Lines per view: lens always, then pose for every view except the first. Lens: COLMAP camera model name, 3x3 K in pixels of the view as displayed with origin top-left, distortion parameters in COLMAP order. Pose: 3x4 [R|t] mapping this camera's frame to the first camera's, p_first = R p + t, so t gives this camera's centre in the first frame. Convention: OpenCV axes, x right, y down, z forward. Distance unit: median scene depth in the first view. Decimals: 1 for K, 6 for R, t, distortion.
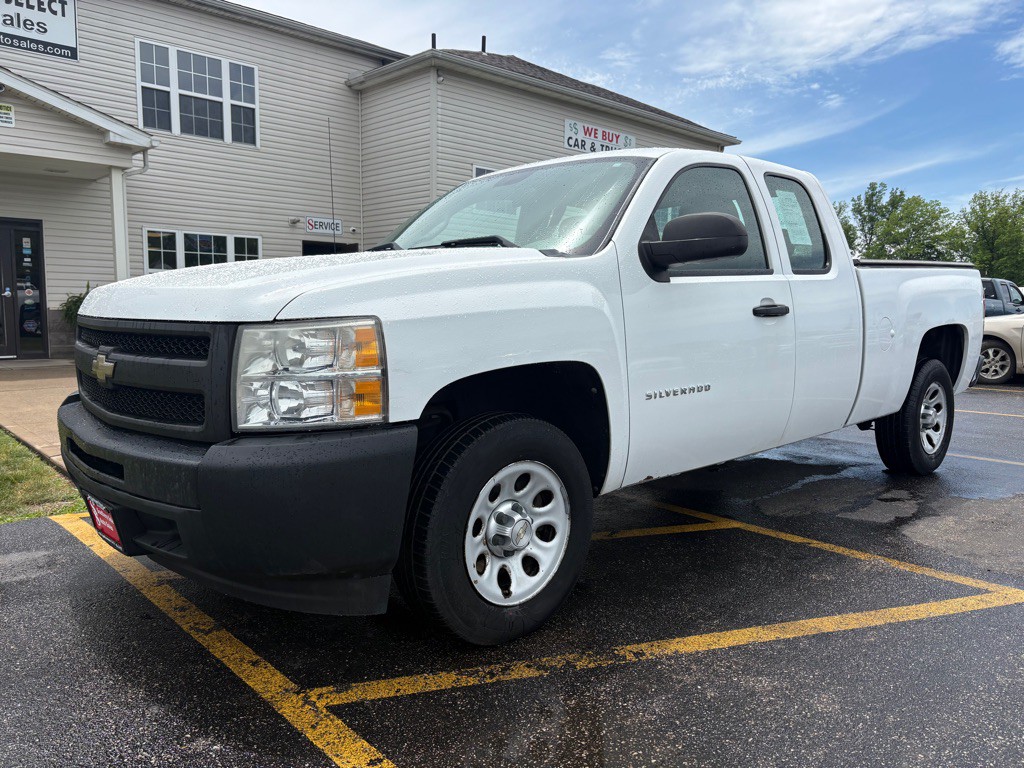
lens RADIAL K [[780.5, 0, 519.8], [0, 780.5, 386.1], [0, 0, 1]] dist [0.026234, -0.032524]
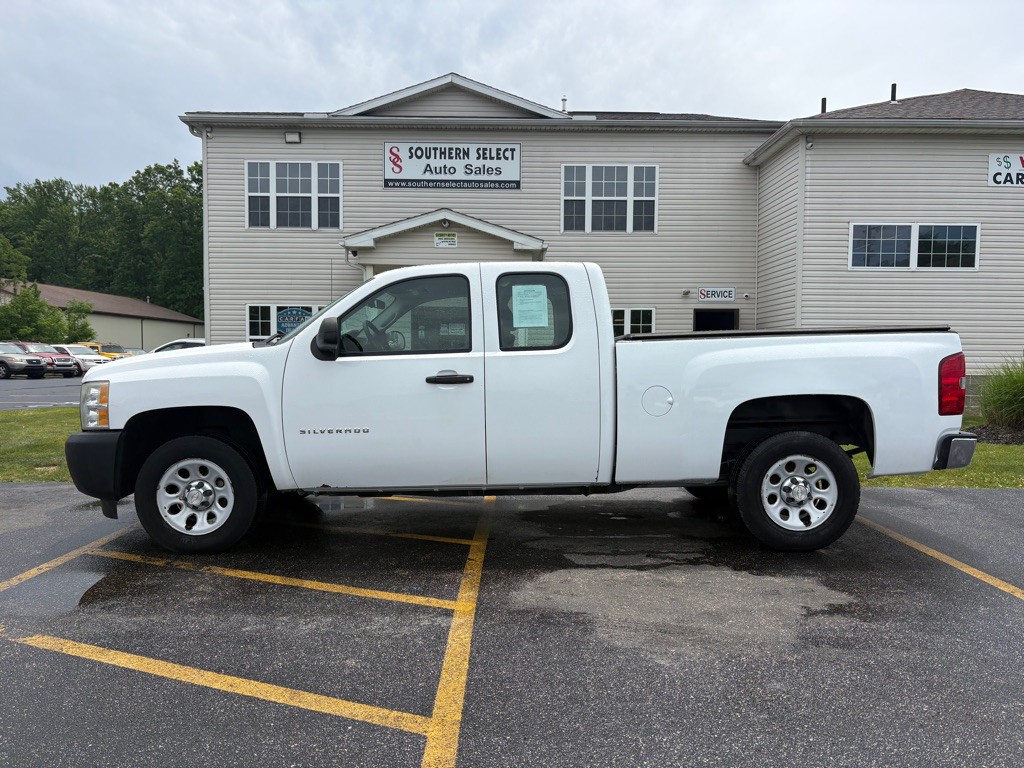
lens RADIAL K [[772.7, 0, 513.8], [0, 772.7, 400.4], [0, 0, 1]] dist [0.034035, -0.043554]
pose [[0.729212, 0.029555, -0.683649, 0.383248], [-0.066905, 0.997359, -0.028247, -0.008677], [0.681009, 0.066338, 0.729264, 0.030936]]
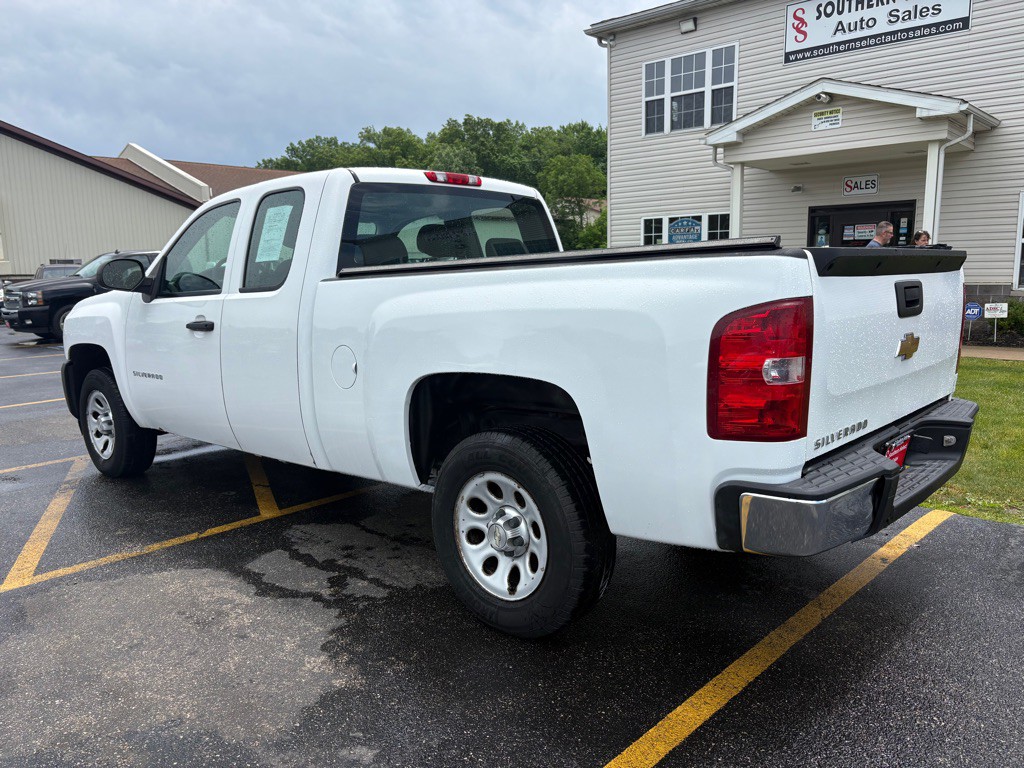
lens RADIAL K [[772.7, 0, 513.8], [0, 772.7, 400.4], [0, 0, 1]] dist [0.034035, -0.043554]
pose [[0.076061, 0.154745, -0.985022, 0.444185], [-0.081755, 0.985526, 0.148511, -0.057790], [0.993746, 0.069234, 0.087611, 0.401073]]
